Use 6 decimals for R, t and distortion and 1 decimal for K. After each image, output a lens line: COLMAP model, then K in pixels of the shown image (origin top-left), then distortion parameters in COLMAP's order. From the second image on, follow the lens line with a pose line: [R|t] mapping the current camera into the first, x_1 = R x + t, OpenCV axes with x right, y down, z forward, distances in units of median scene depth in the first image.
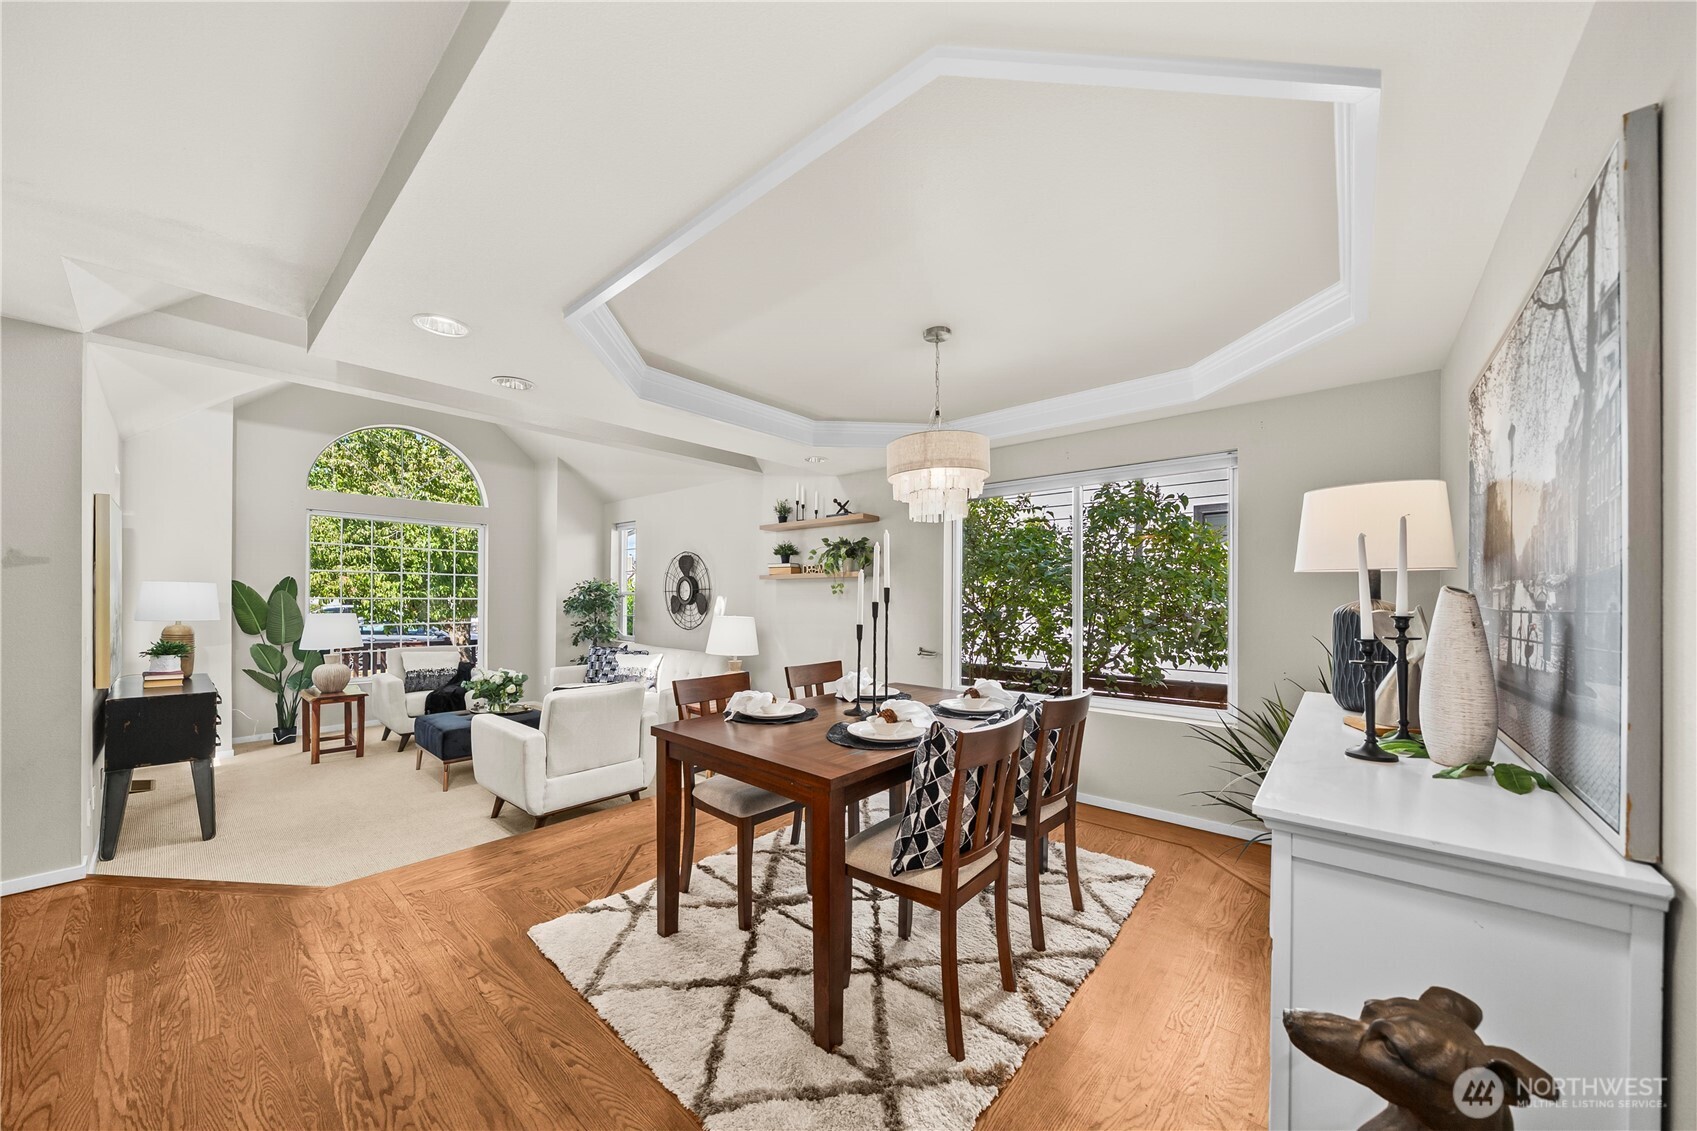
lens RADIAL K [[592.3, 0, 836.3], [0, 592.3, 596.4], [0, 0, 1]] dist [-0.002370, -0.000195]
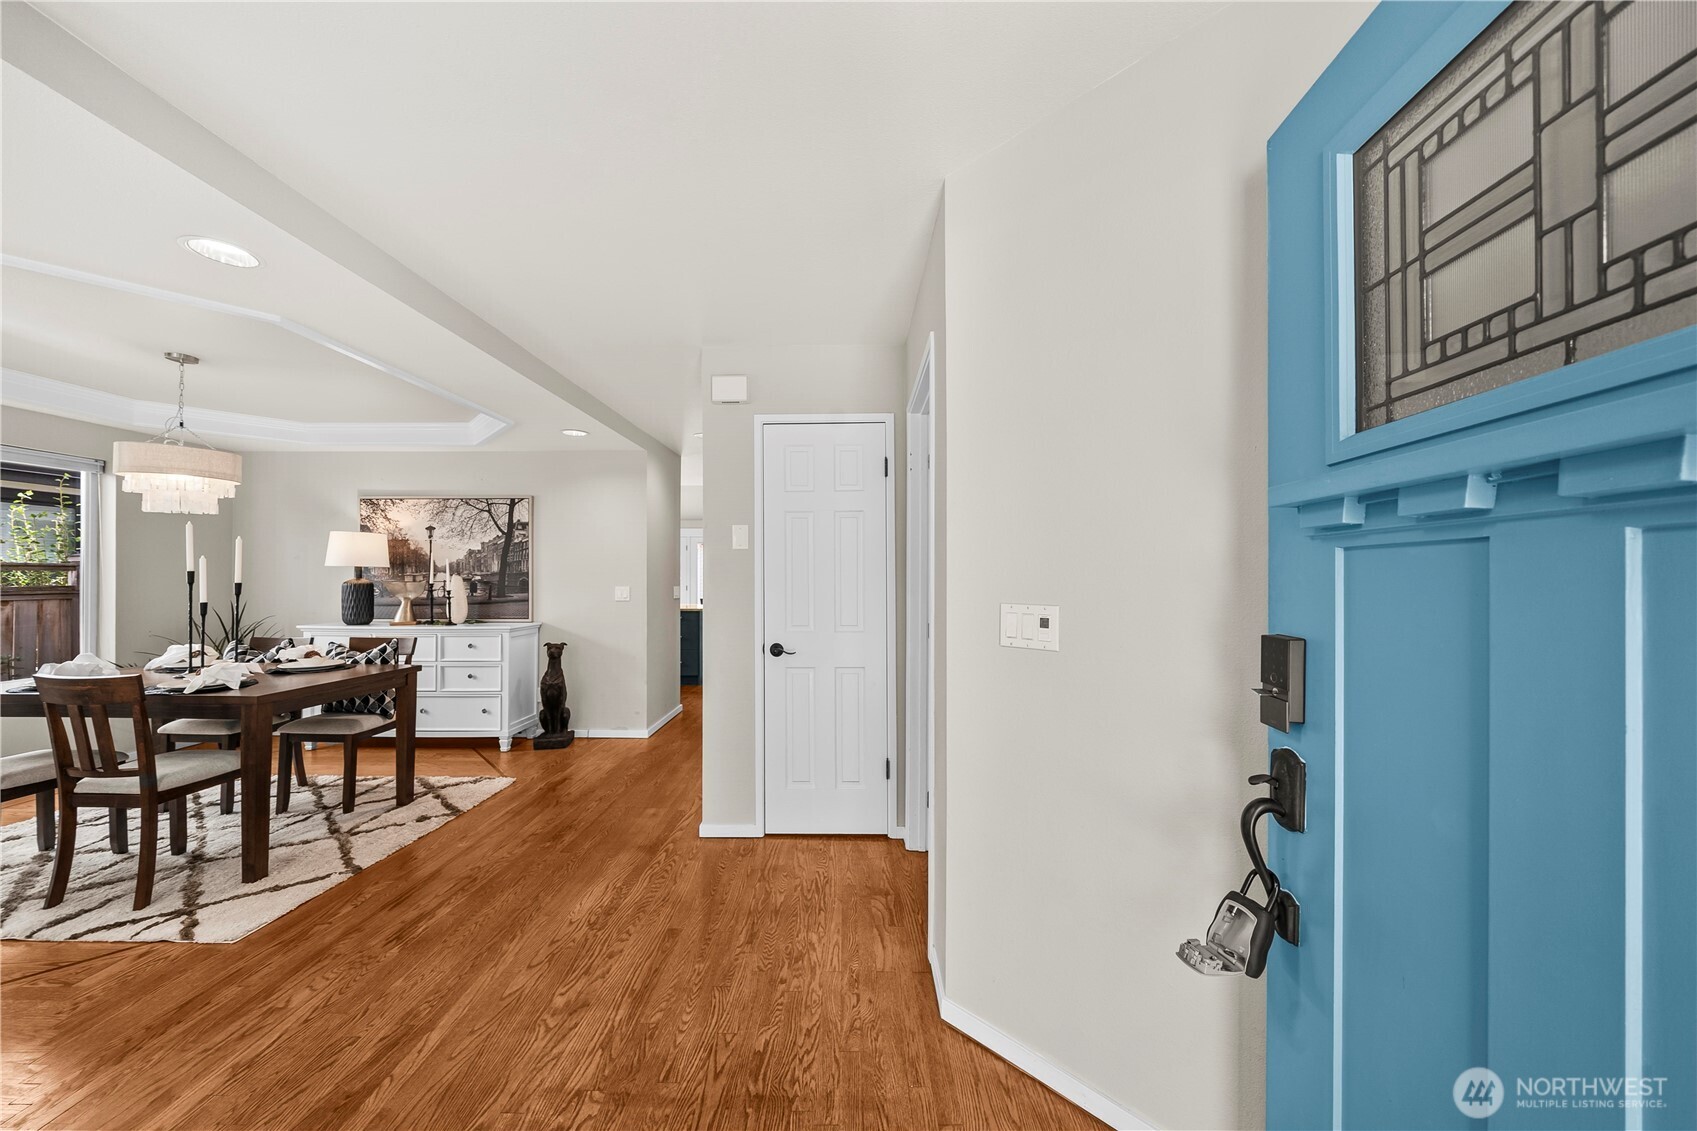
lens RADIAL K [[578.3, 0, 837.7], [0, 578.3, 574.3], [0, 0, 1]] dist [-0.003721, -0.000091]
pose [[-0.647022, -0.000197, 0.762472, -0.777971], [-0.003256, 0.999992, -0.002505, -0.004956], [-0.762465, -0.004104, -0.647017, 0.367296]]
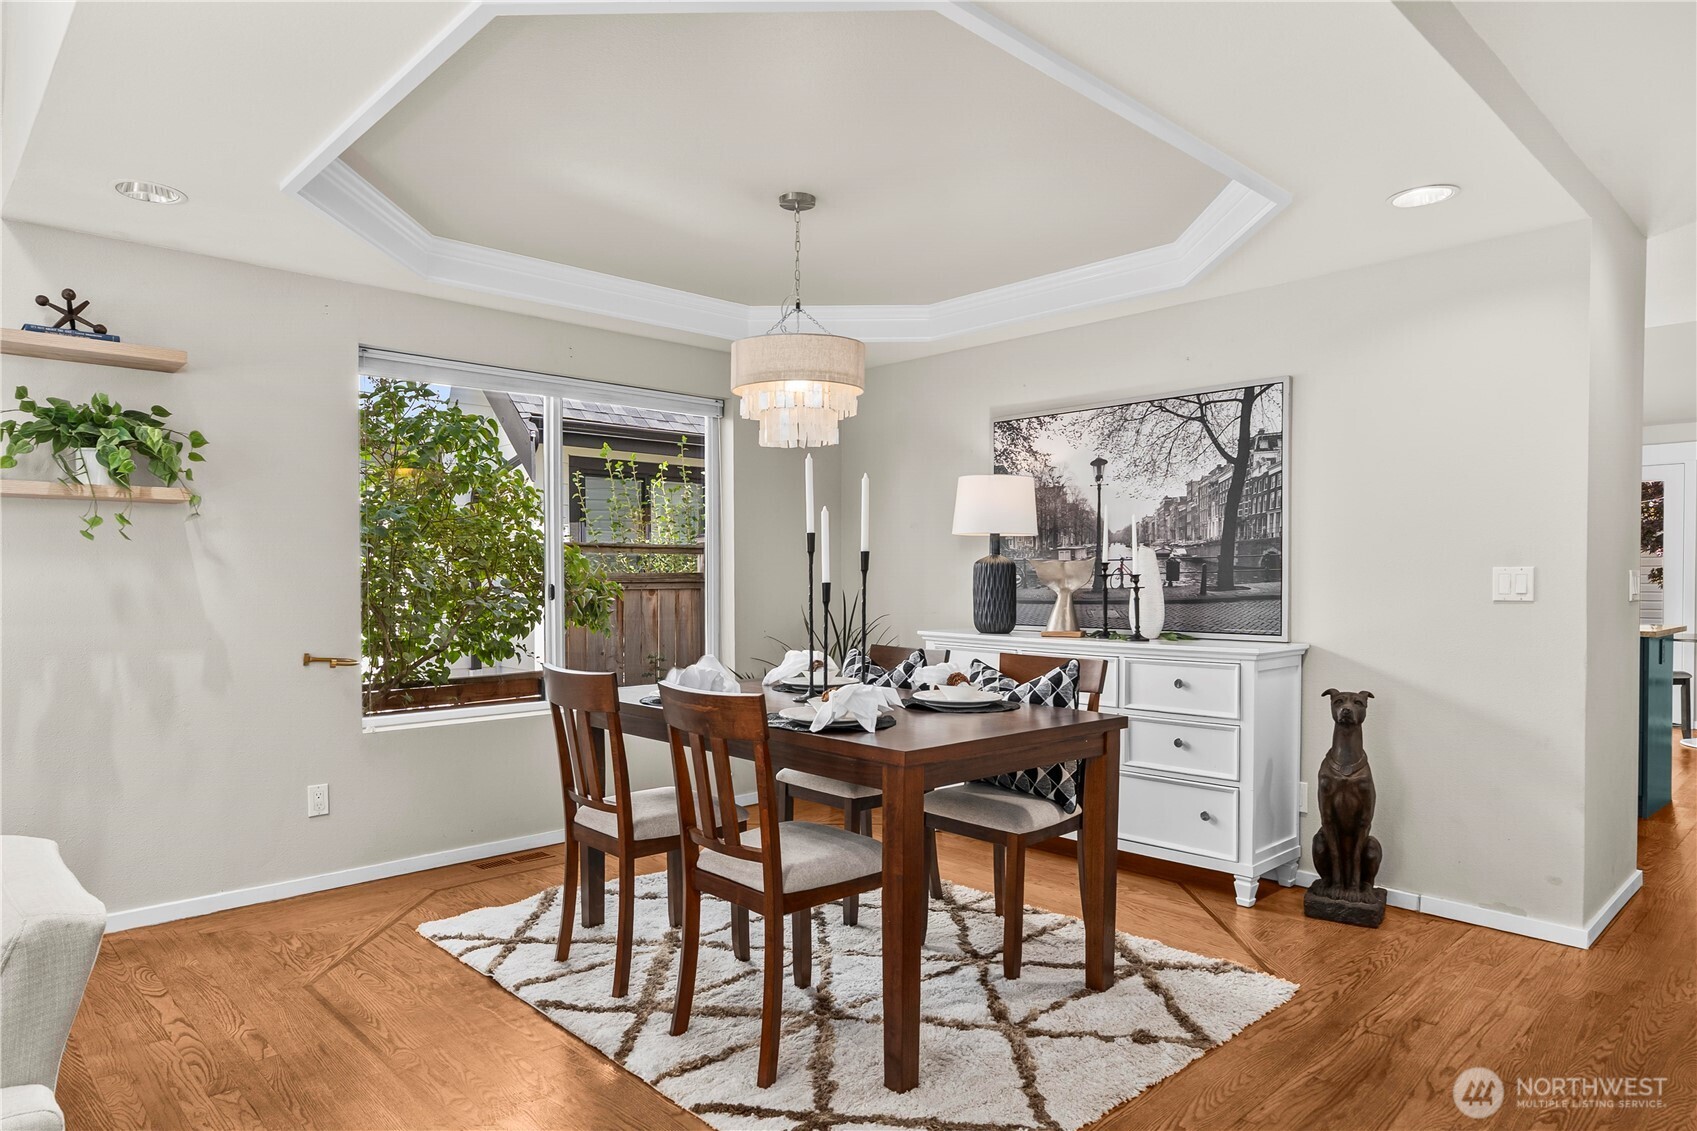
lens RADIAL K [[1010.3, 0, 837.5], [0, 1010.3, 598.0], [0, 0, 1]] dist [0.000575, 0.000644]
pose [[0.091957, -0.025486, 0.995437, -0.558284], [0.001513, 0.999675, 0.025455, 0.016161], [-0.995762, -0.000834, 0.091966, 0.411752]]
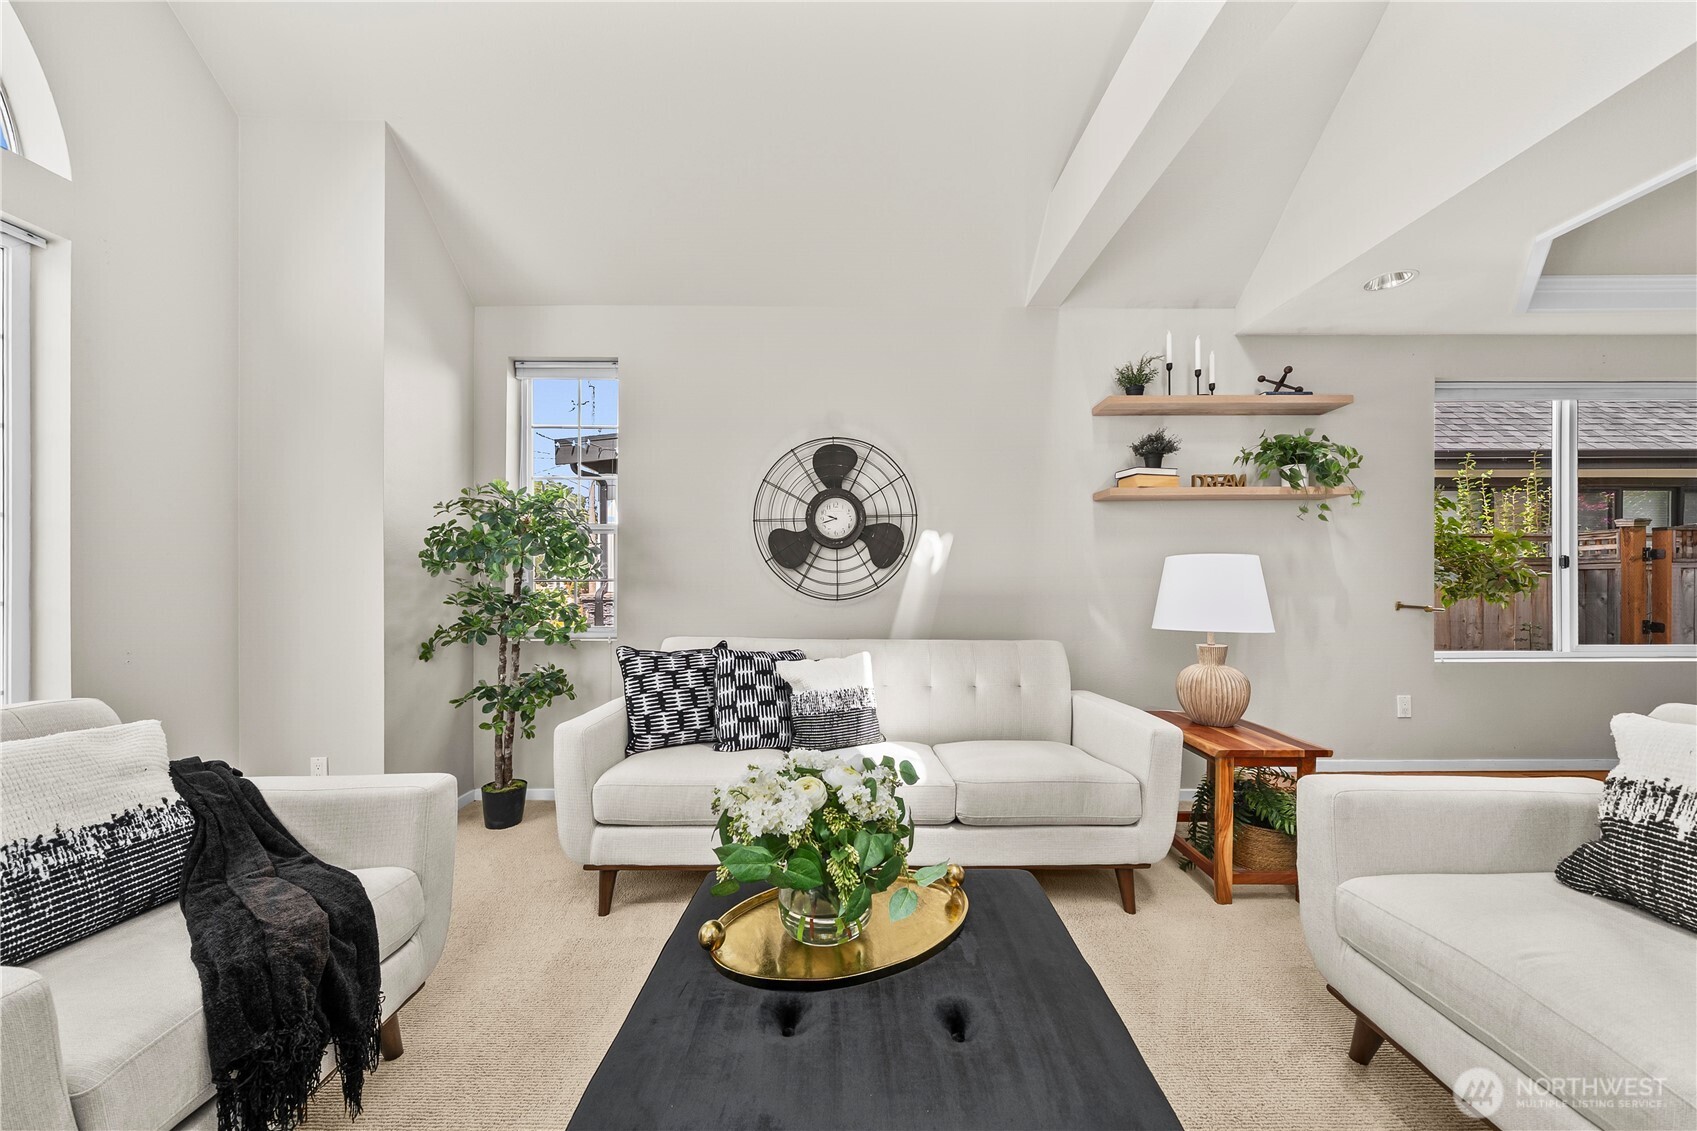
lens RADIAL K [[593.7, 0, 846.8], [0, 593.7, 581.4], [0, 0, 1]] dist [-0.000356, -0.000150]
pose [[0.750900, -0.004024, 0.660404, -0.687841], [0.004982, 0.999987, 0.000428, 0.050246], [-0.660397, 0.002969, 0.750911, 0.772936]]
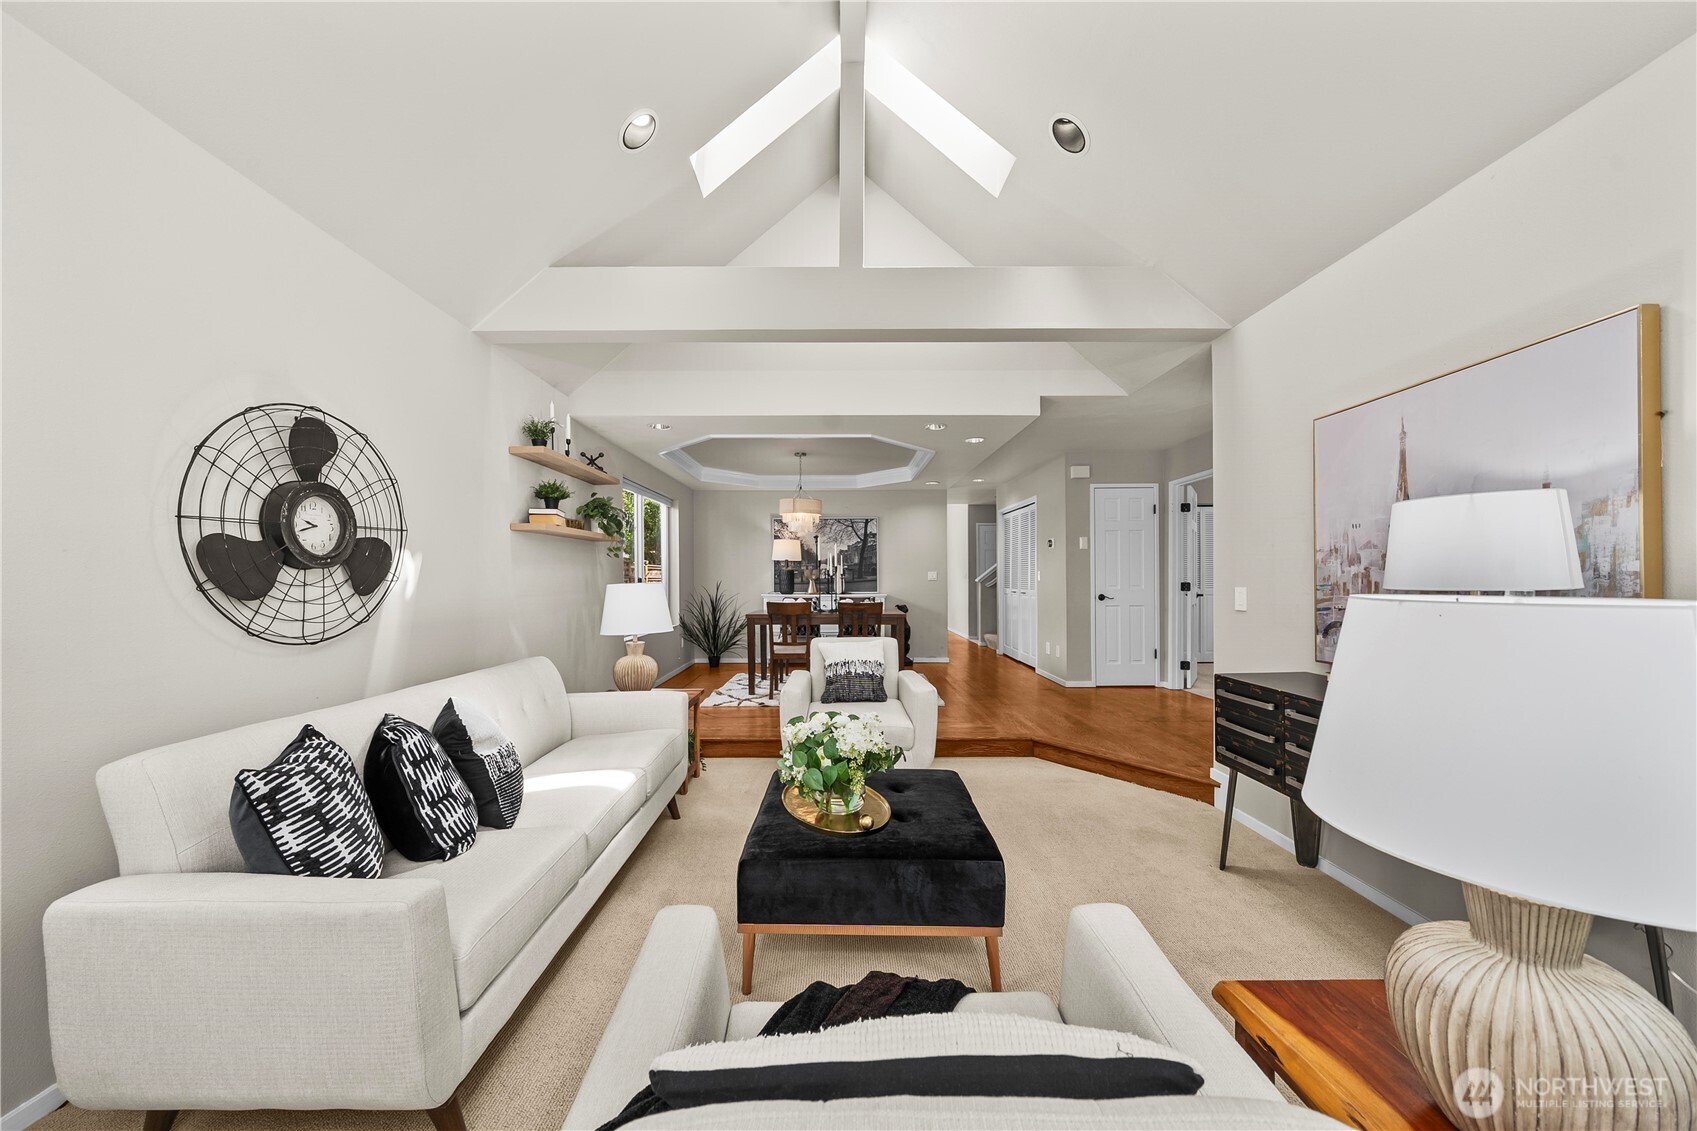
lens RADIAL K [[578.3, 0, 837.7], [0, 578.3, 574.3], [0, 0, 1]] dist [-0.003721, -0.000091]
pose [[-0.655950, 0.002878, 0.754799, -0.841001], [0.001279, 0.999996, -0.002702, 0.023112], [-0.754804, -0.000807, -0.655950, 1.208908]]
